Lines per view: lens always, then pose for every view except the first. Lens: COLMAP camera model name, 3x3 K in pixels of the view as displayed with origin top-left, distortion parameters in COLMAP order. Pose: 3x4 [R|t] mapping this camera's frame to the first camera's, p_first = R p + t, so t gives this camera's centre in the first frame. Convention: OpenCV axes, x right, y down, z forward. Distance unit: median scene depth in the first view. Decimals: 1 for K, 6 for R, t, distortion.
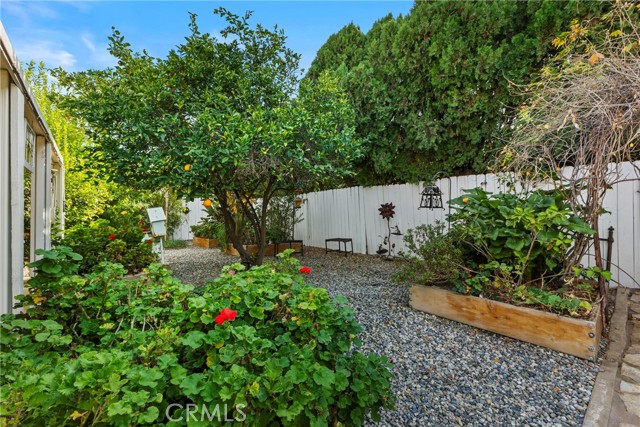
lens RADIAL K [[282.9, 0, 315.0], [0, 282.9, 211.9], [0, 0, 1]] dist [0.007644, -0.000449]
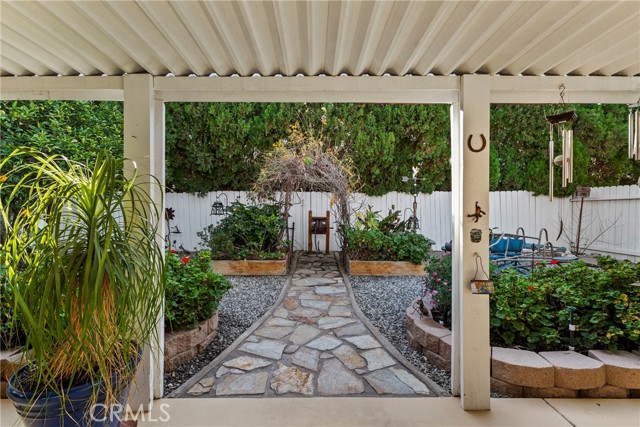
lens RADIAL K [[282.9, 0, 319.5], [0, 282.9, 212.0], [0, 0, 1]] dist [0.007644, -0.000449]
pose [[0.643179, -0.003402, 0.765708, -0.540344], [-0.001594, 0.999982, 0.005783, -0.043511], [-0.765714, -0.004940, 0.643162, -0.608312]]
